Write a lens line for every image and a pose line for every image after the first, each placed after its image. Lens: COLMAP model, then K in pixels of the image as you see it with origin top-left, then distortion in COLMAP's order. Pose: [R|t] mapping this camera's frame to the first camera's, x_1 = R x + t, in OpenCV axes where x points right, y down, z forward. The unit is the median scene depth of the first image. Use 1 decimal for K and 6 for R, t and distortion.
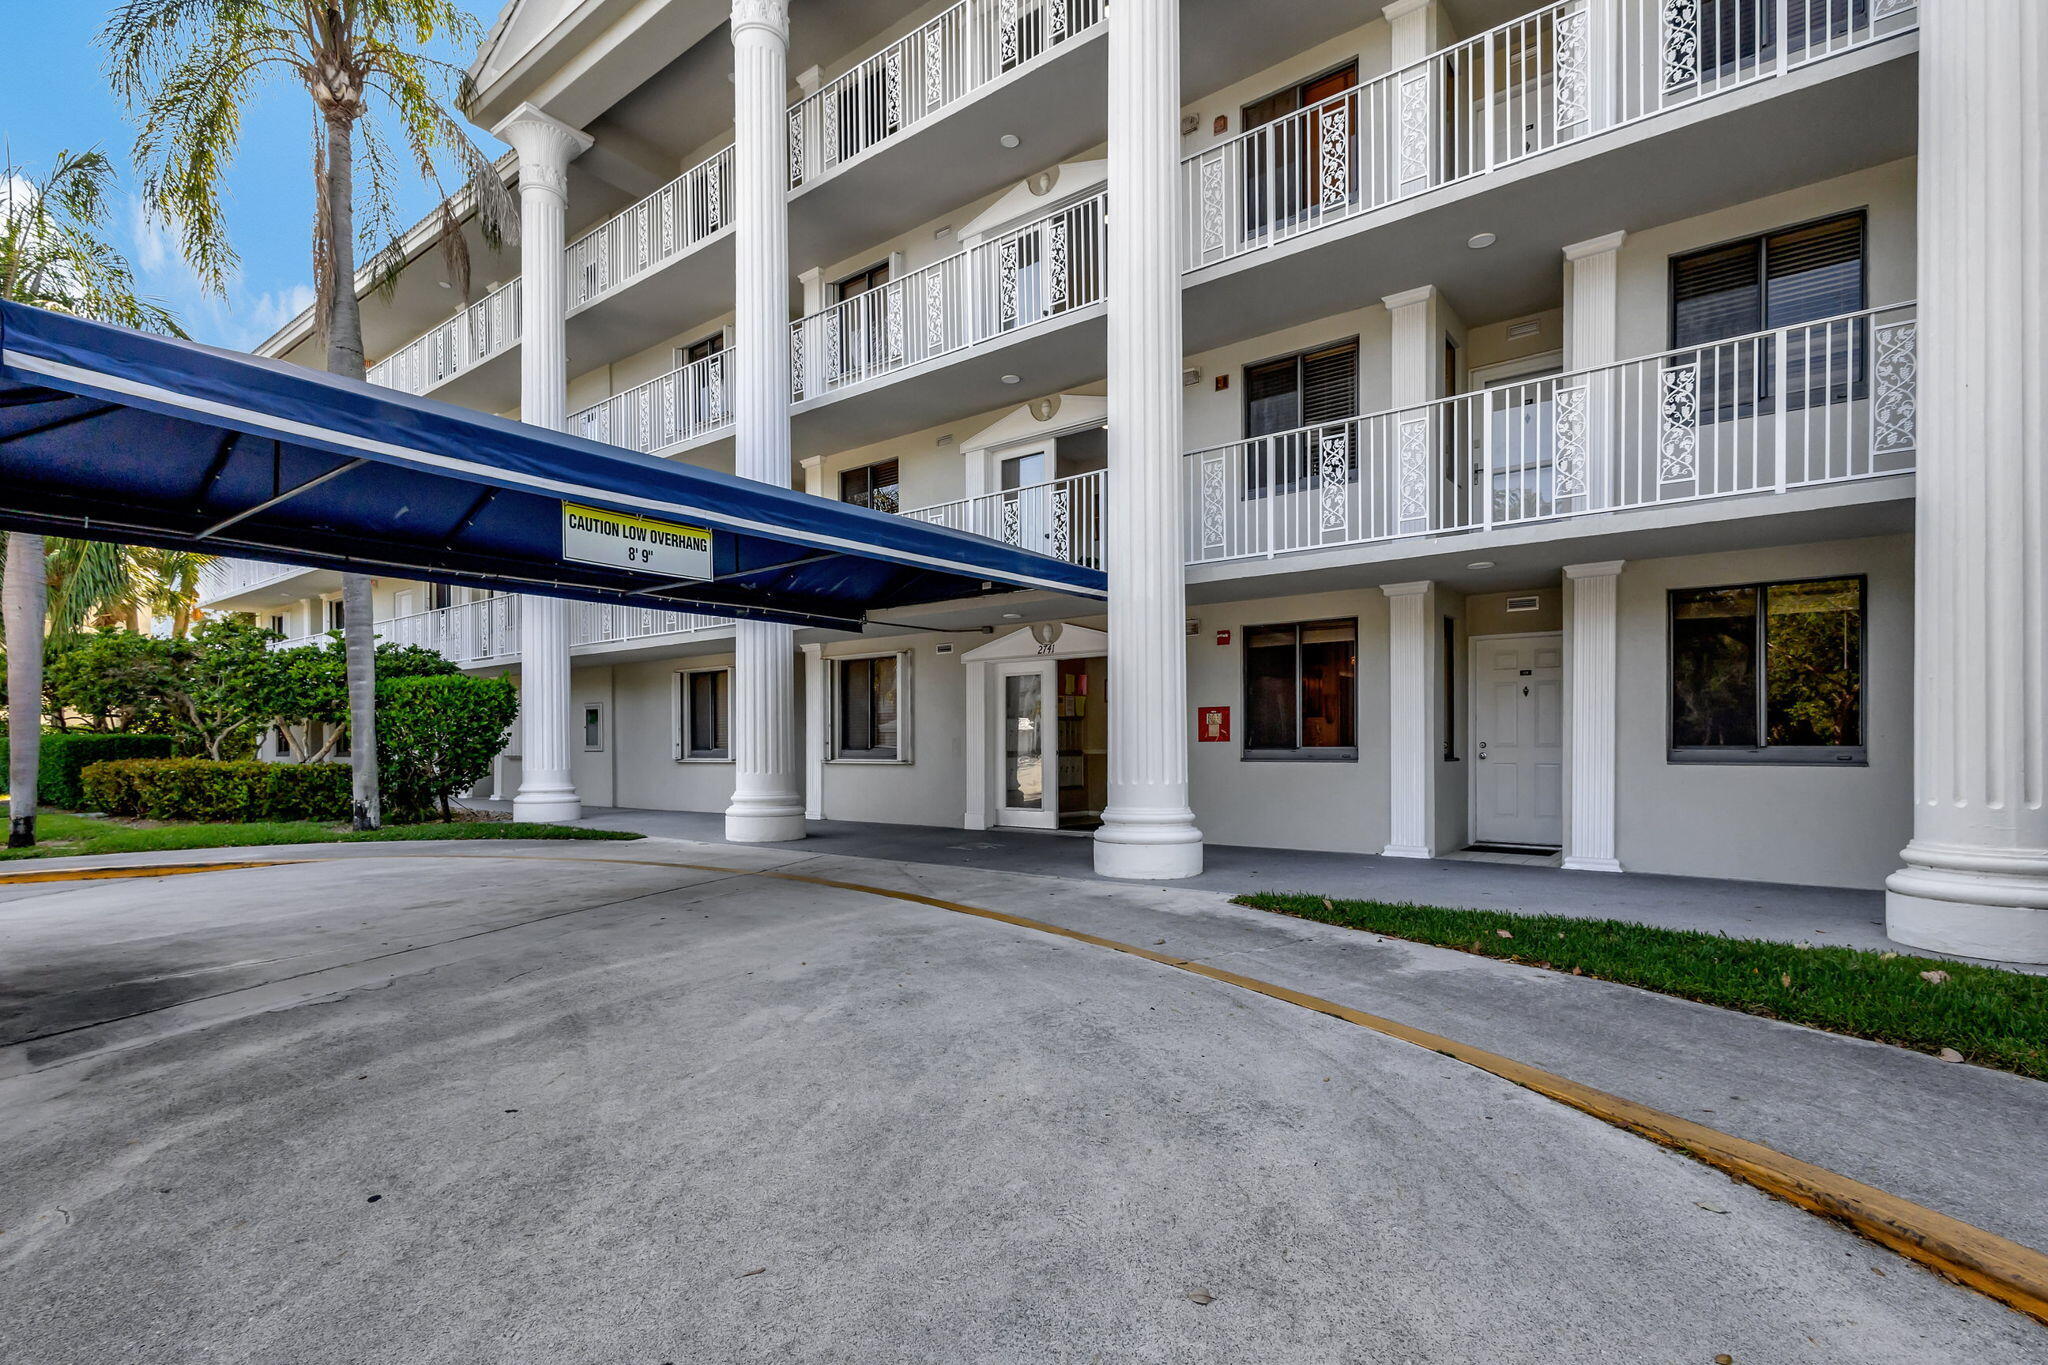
lens RADIAL K [[993.3, 0, 1018.2], [0, 993.3, 741.2], [0, 0, 1]] dist [0.002056, 0.000234]
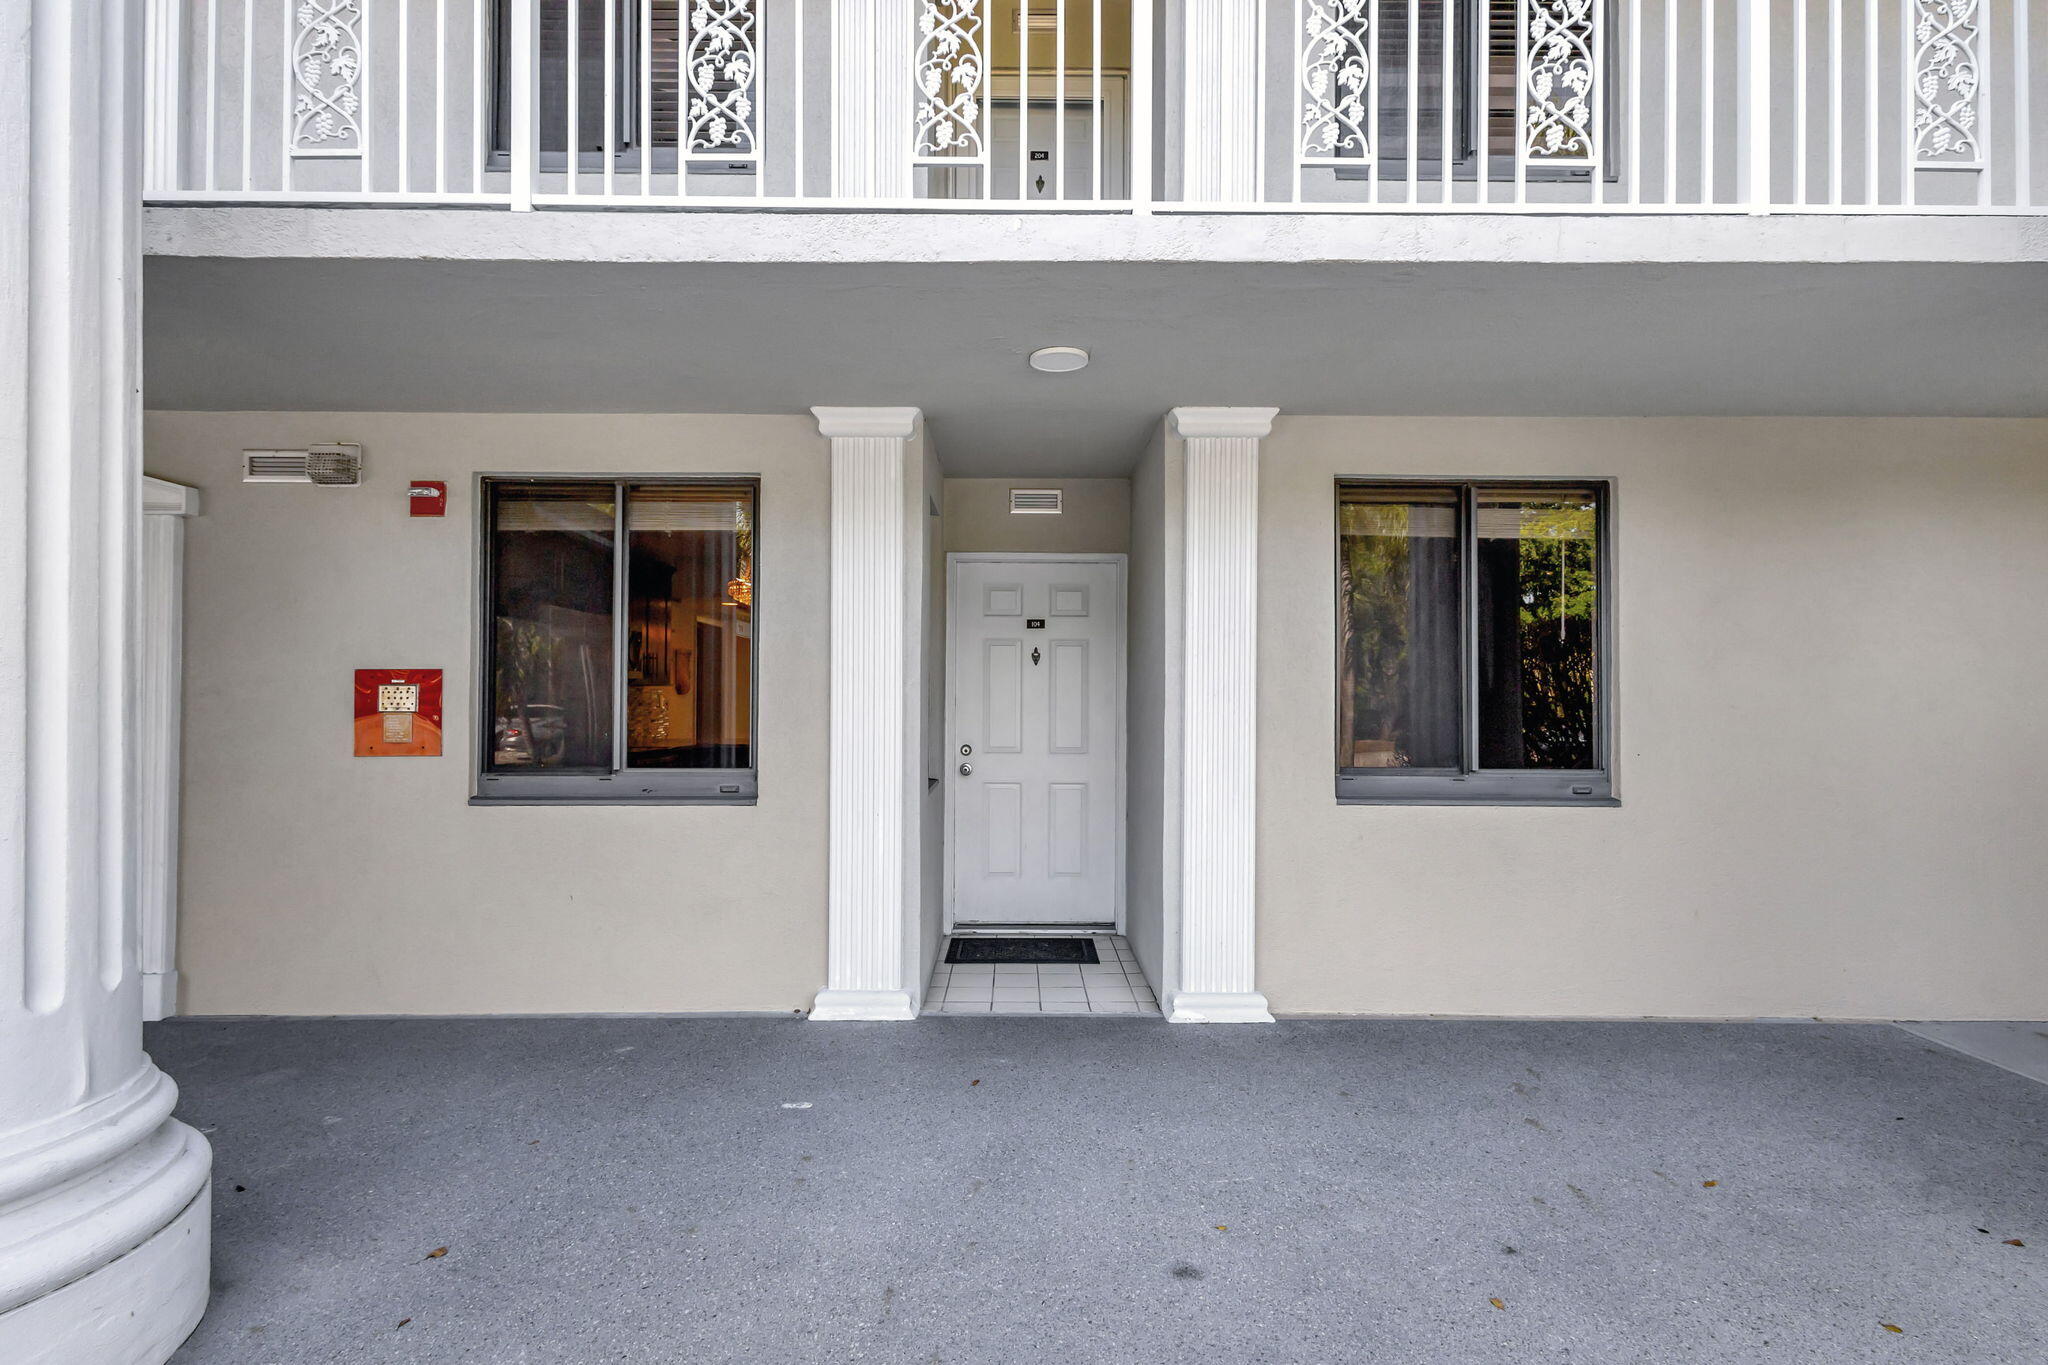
lens RADIAL K [[966.3, 0, 1023.8], [0, 966.3, 695.2], [0, 0, 1]] dist [0.003336, 0.000471]
pose [[0.794539, 0.008812, 0.607149, 0.202932], [-0.007796, 0.999960, -0.004311, -0.030764], [-0.607163, -0.001308, 0.794577, 0.680557]]
